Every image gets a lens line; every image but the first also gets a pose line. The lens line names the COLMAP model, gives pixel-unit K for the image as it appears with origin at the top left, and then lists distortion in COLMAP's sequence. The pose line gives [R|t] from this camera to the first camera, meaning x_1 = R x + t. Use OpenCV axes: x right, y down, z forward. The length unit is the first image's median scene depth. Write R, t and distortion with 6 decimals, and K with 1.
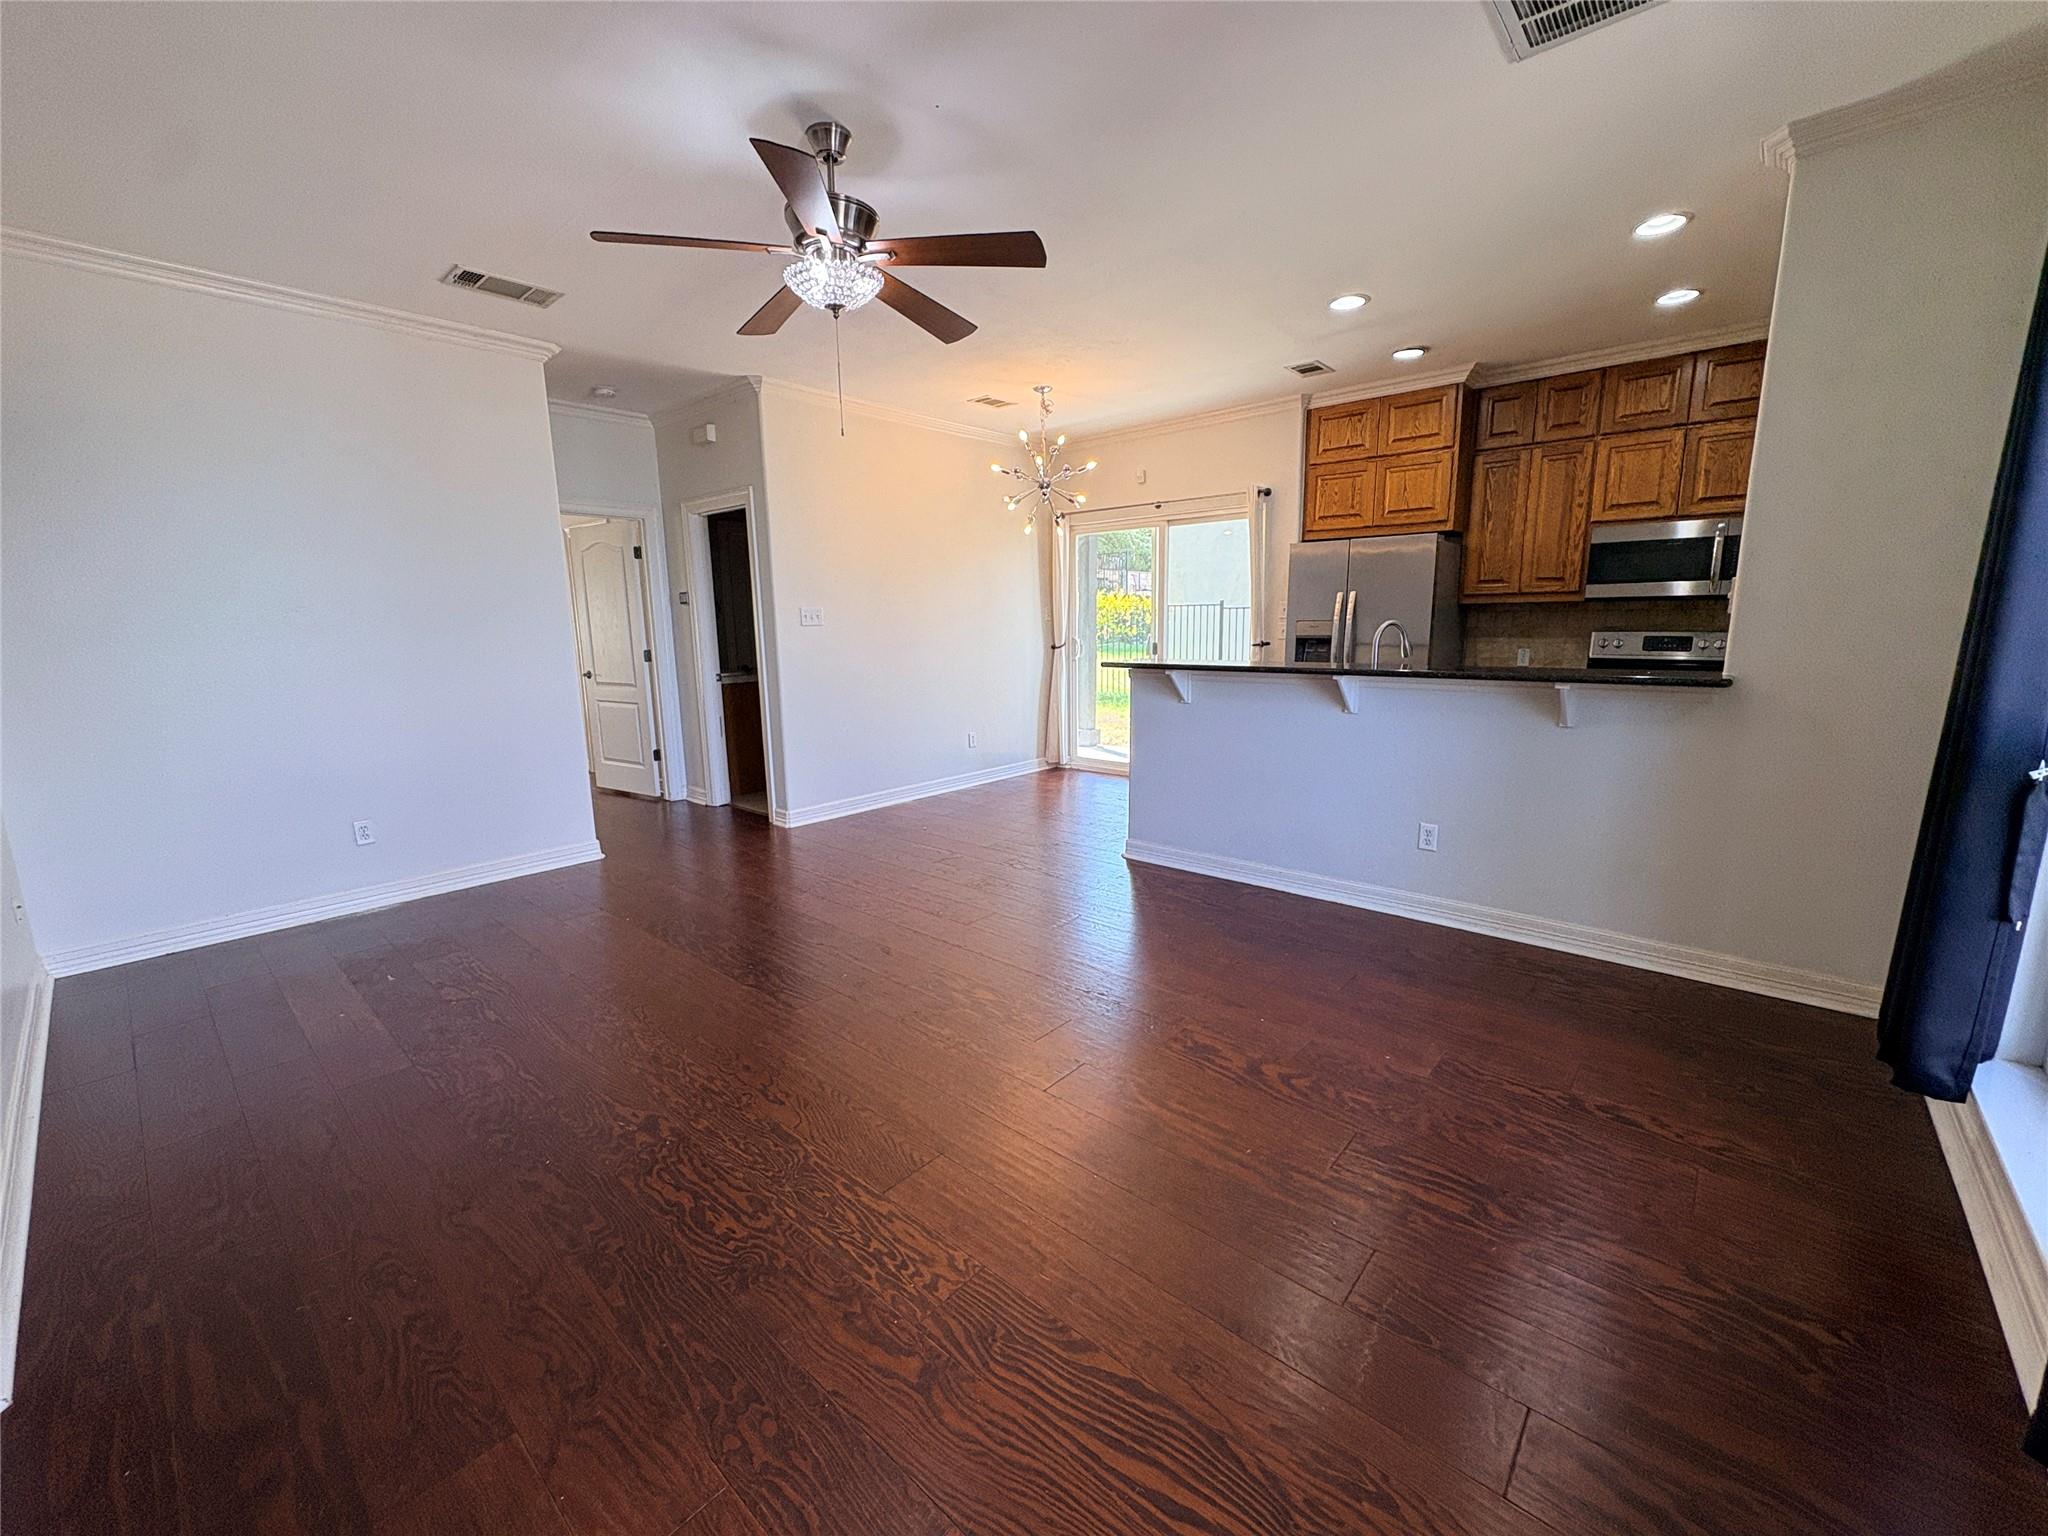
lens RADIAL K [[816.1, 0, 1025.6], [0, 816.1, 764.7], [0, 0, 1]] dist [0.000265, 0.000250]
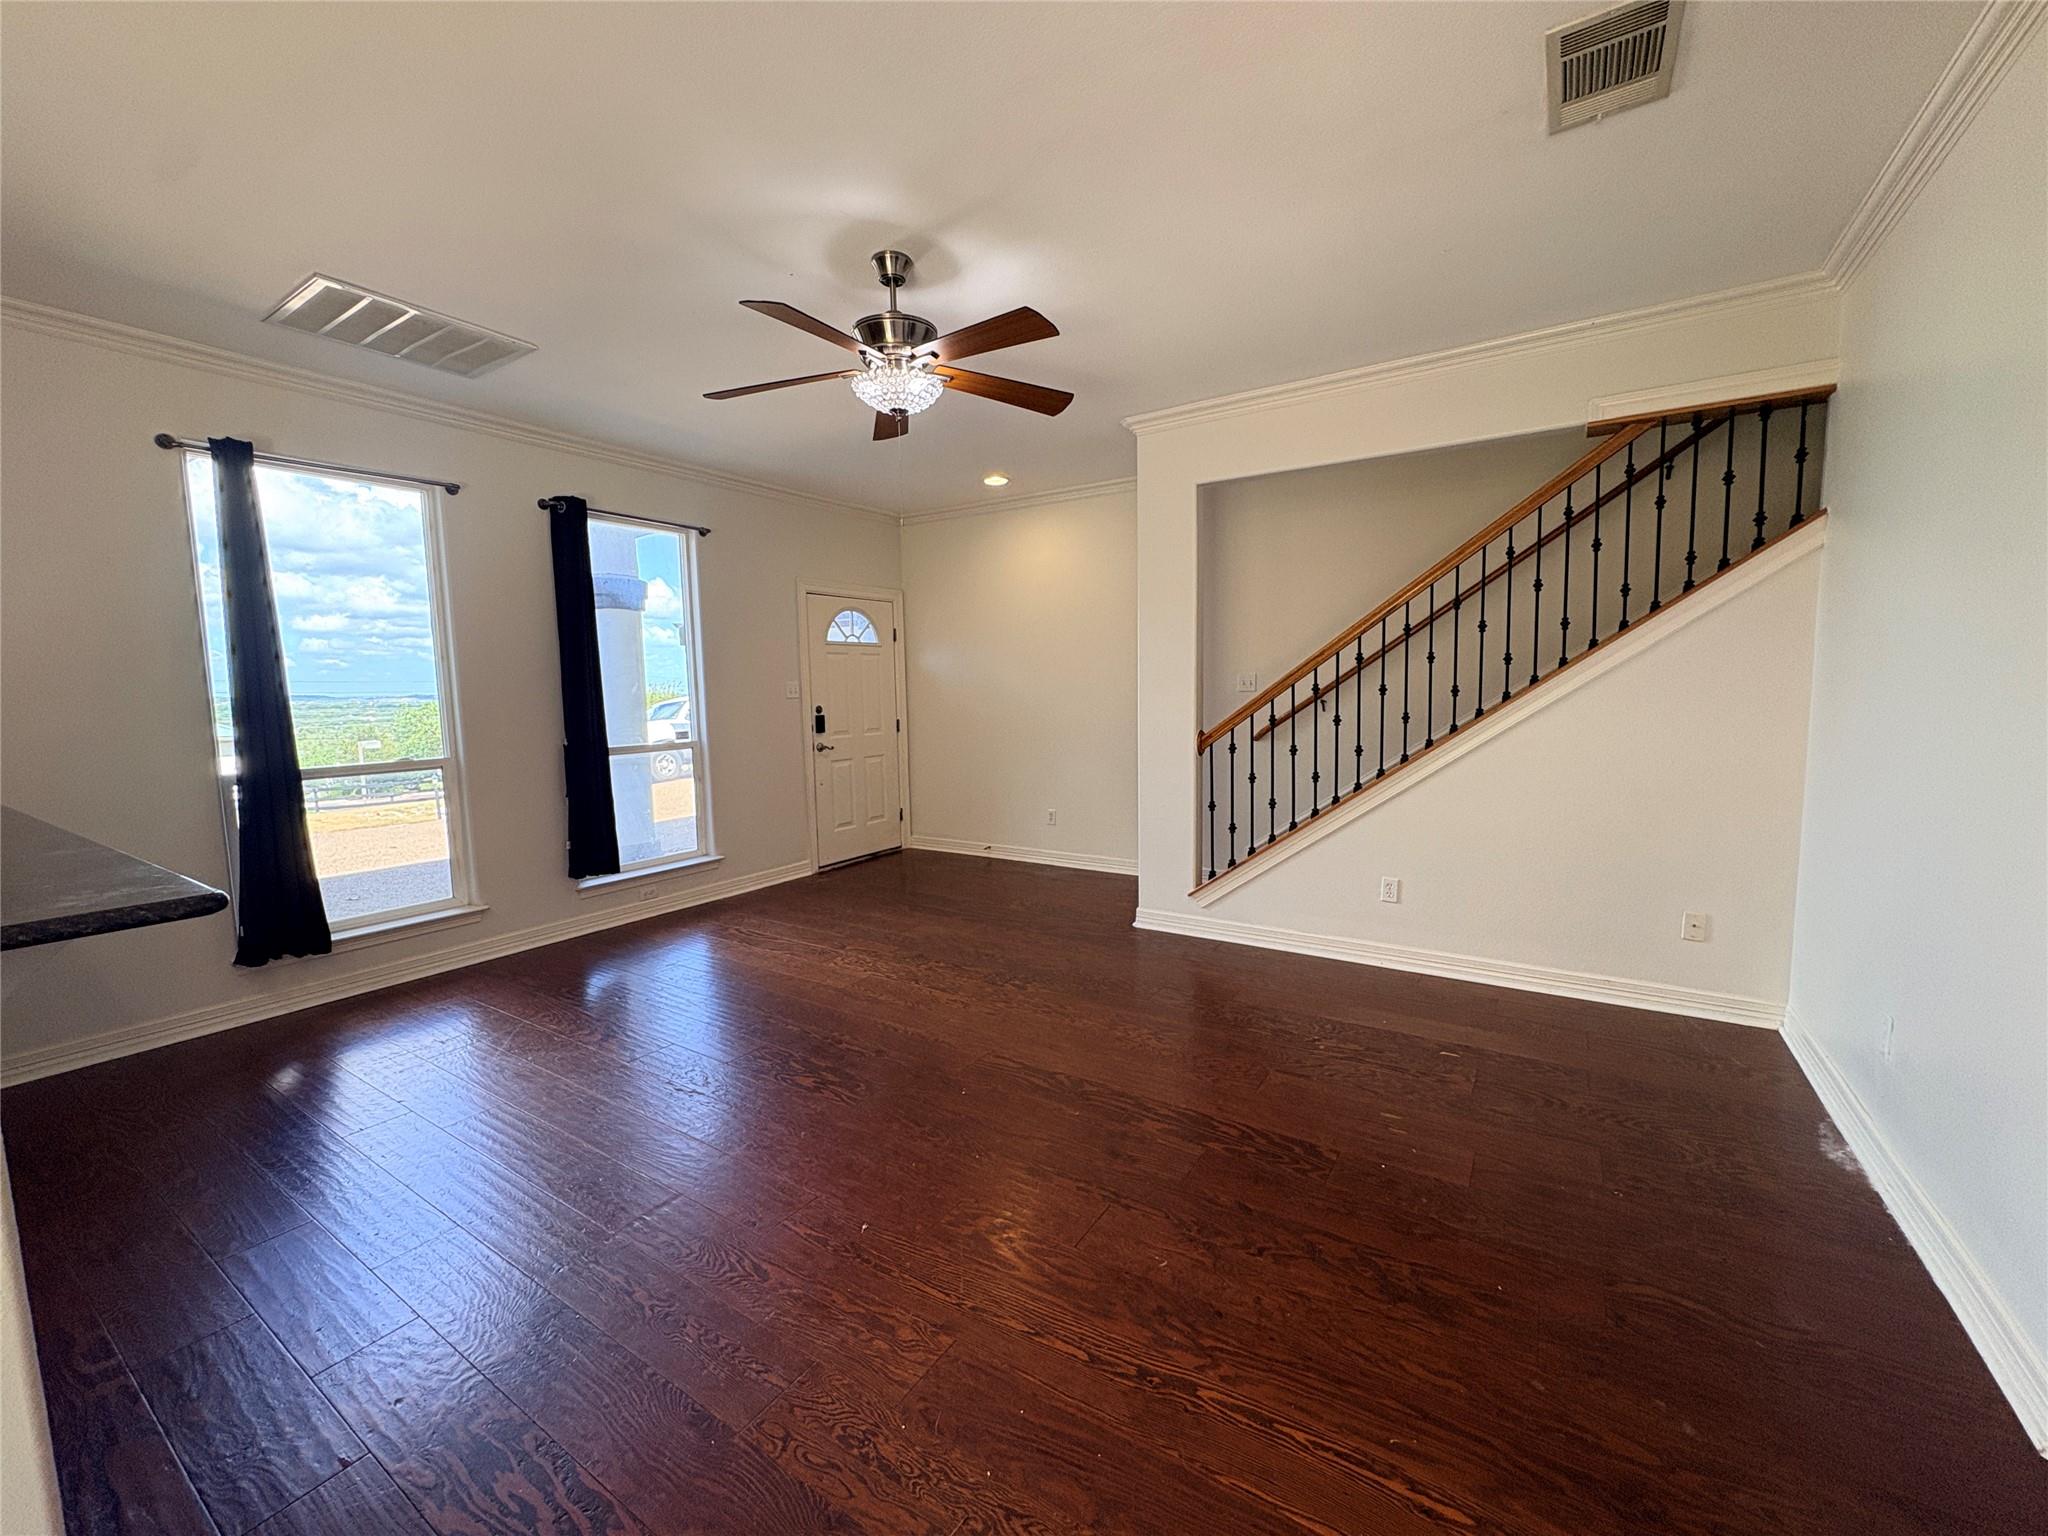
lens RADIAL K [[816.1, 0, 1020.2], [0, 816.1, 766.0], [0, 0, 1]] dist [0.000265, 0.000250]
pose [[-0.988971, 0.047217, -0.140380, -0.110902], [0.006995, 0.961654, 0.274175, -0.206784], [0.147943, 0.270169, -0.951379, 1.117090]]
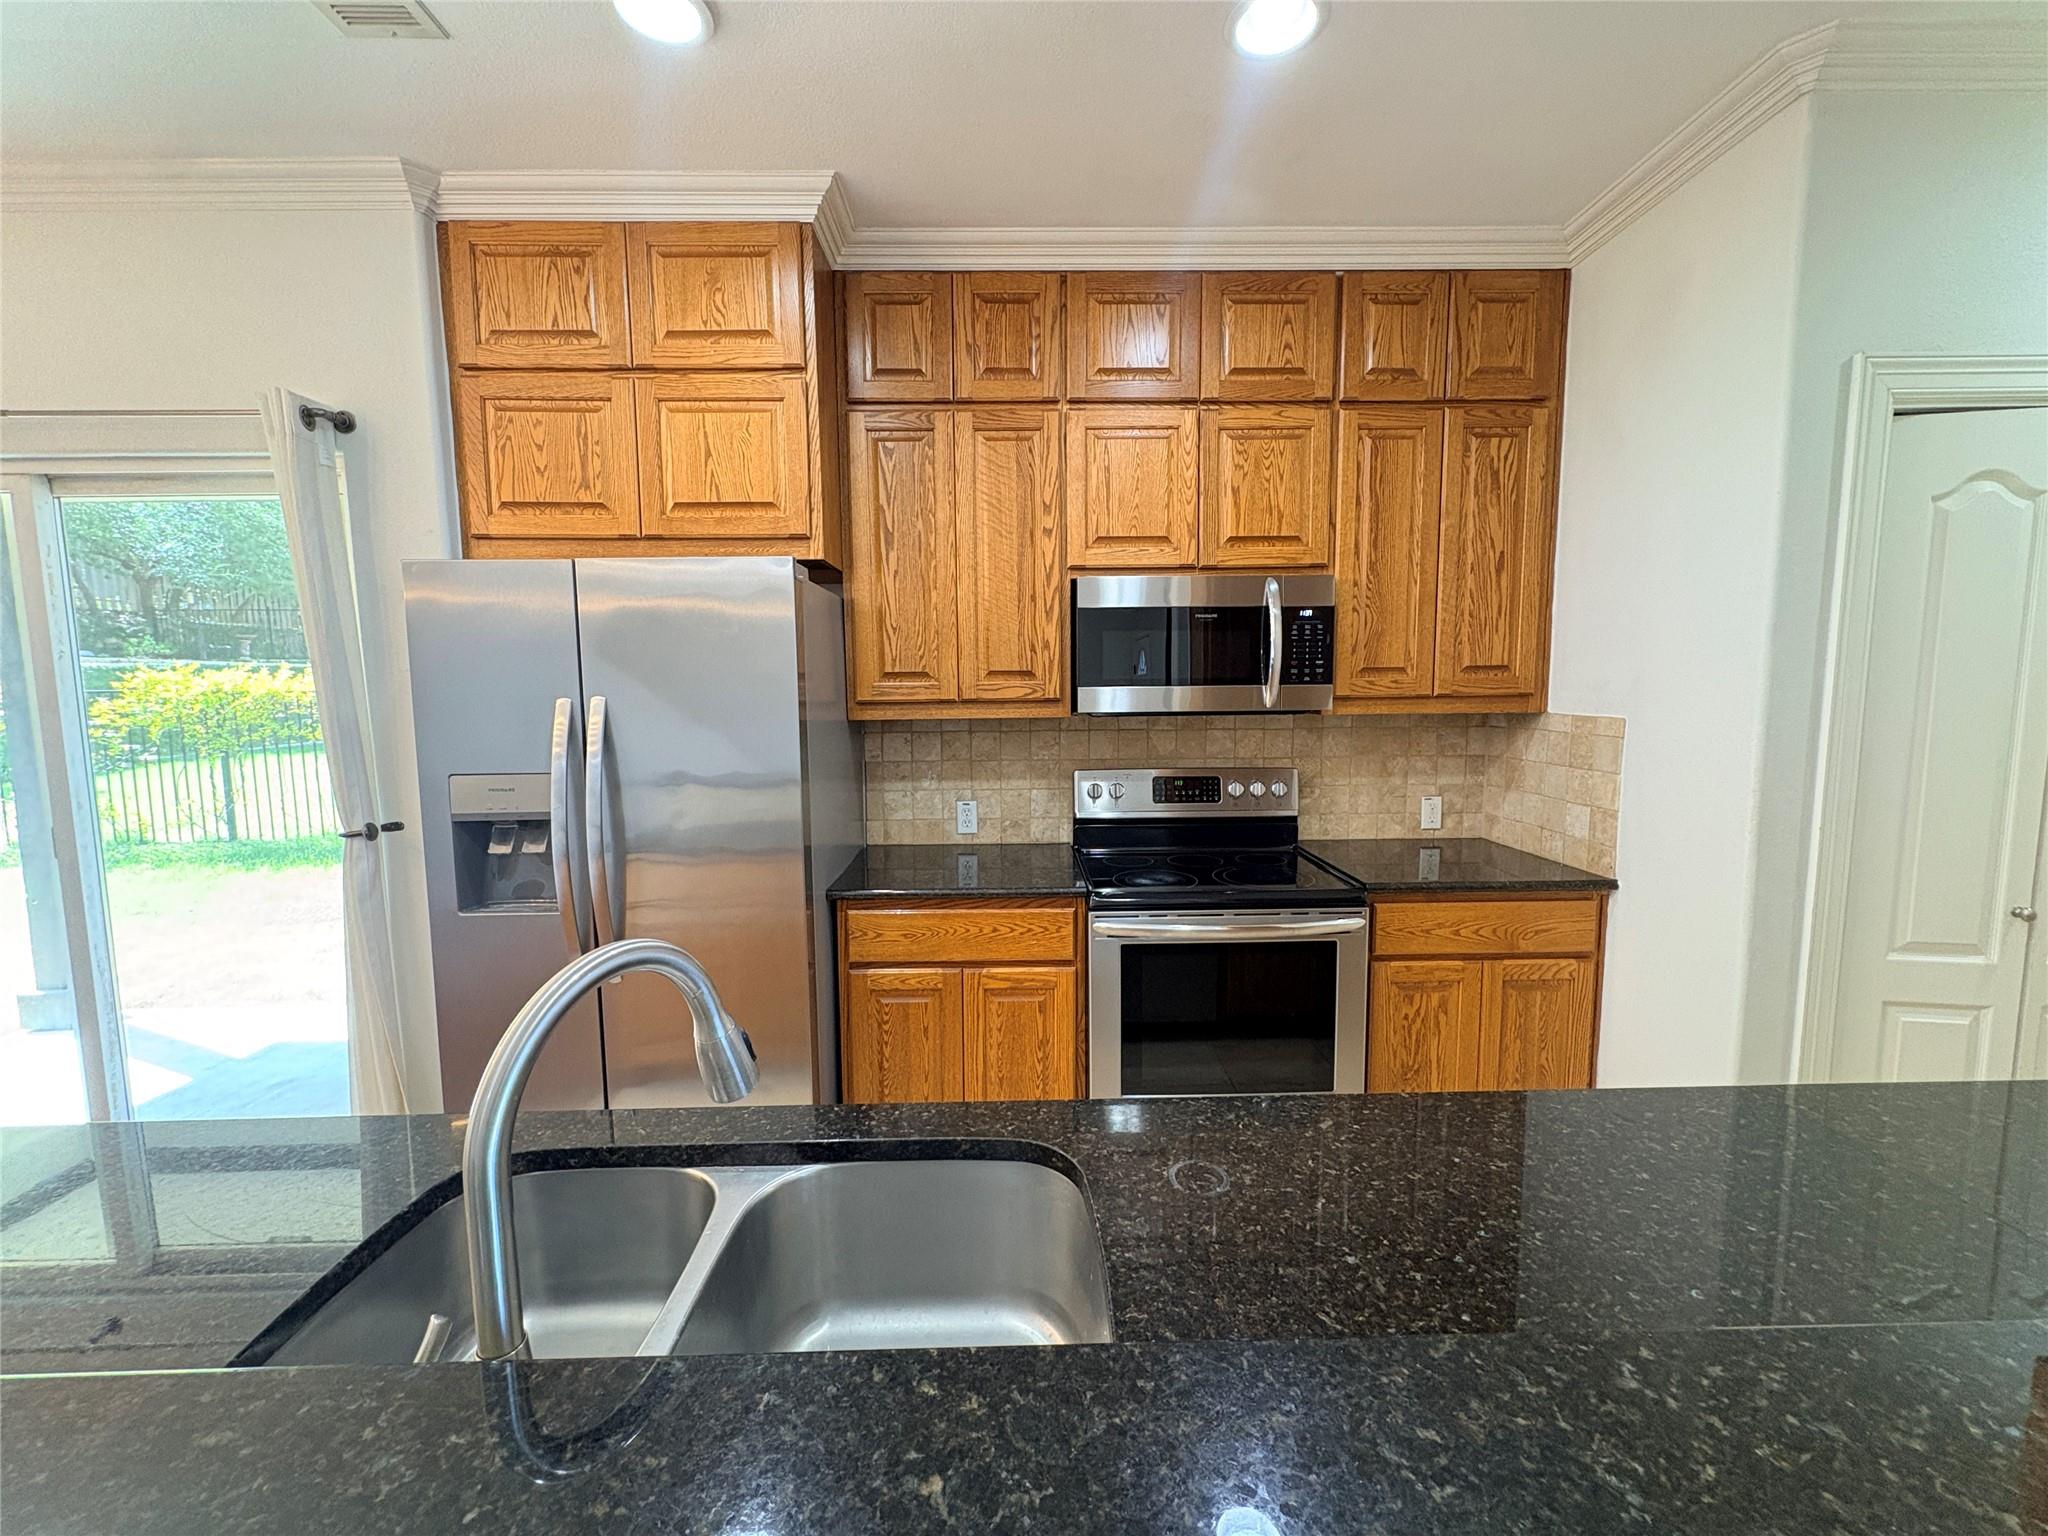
lens RADIAL K [[816.1, 0, 1026.9], [0, 816.1, 764.1], [0, 0, 1]] dist [0.000265, 0.000250]
pose [[0.738200, -0.059553, 0.671948, 0.313087], [0.120767, 0.991670, -0.044785, -0.150452], [-0.663684, 0.114209, 0.739243, 0.636752]]
